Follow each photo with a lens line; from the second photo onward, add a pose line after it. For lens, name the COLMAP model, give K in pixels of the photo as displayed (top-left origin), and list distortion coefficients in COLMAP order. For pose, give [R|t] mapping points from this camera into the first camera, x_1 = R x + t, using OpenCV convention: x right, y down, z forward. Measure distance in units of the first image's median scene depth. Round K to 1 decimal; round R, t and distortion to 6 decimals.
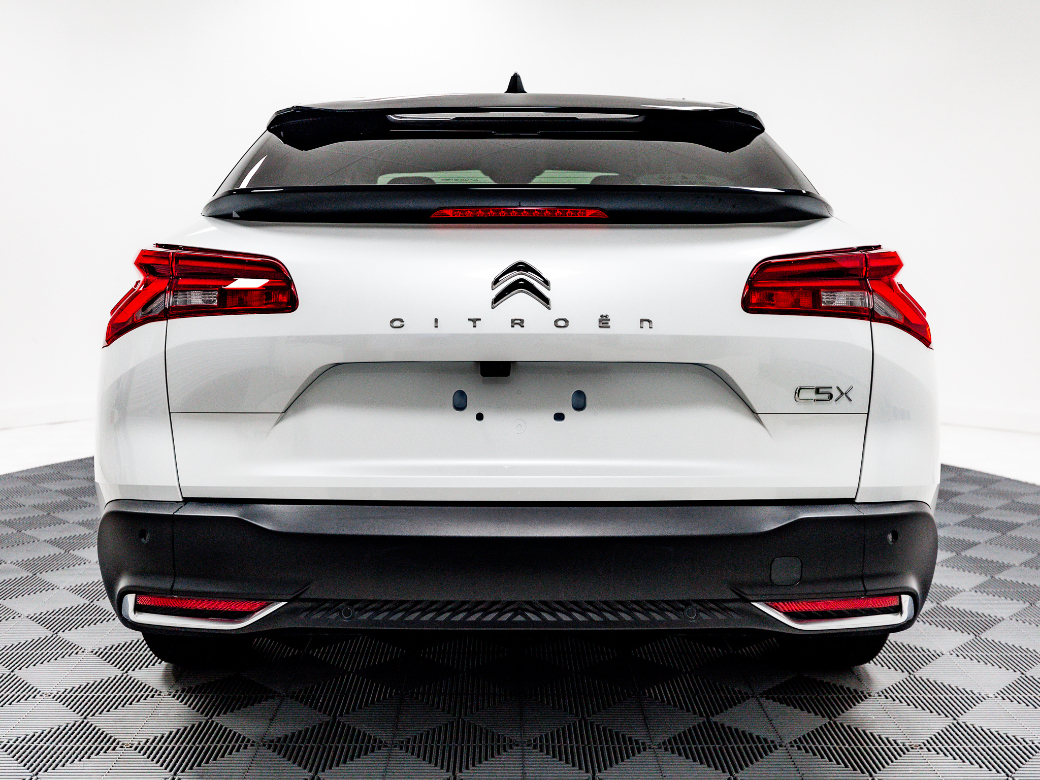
lens RADIAL K [[1111.1, 0, 520.0], [0, 1111.1, 386.9], [0, 0, 1]] dist [0.017335, 0.000000]
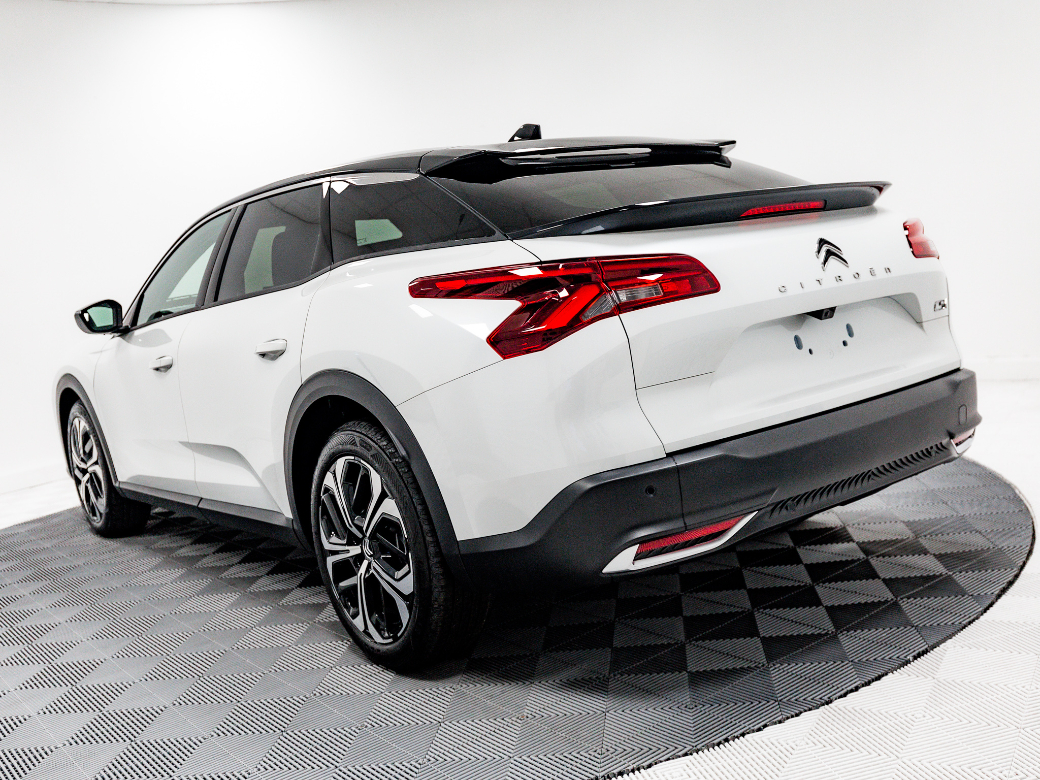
lens RADIAL K [[1029.0, 0, 521.0], [0, 1029.0, 396.2], [0, 0, 1]] dist [-0.017282, 0.000000]
pose [[0.793677, -0.175168, 0.582574, -1.080886], [0.200840, 0.979402, 0.020868, -0.018272], [-0.574229, 0.100442, 0.812510, 0.166392]]
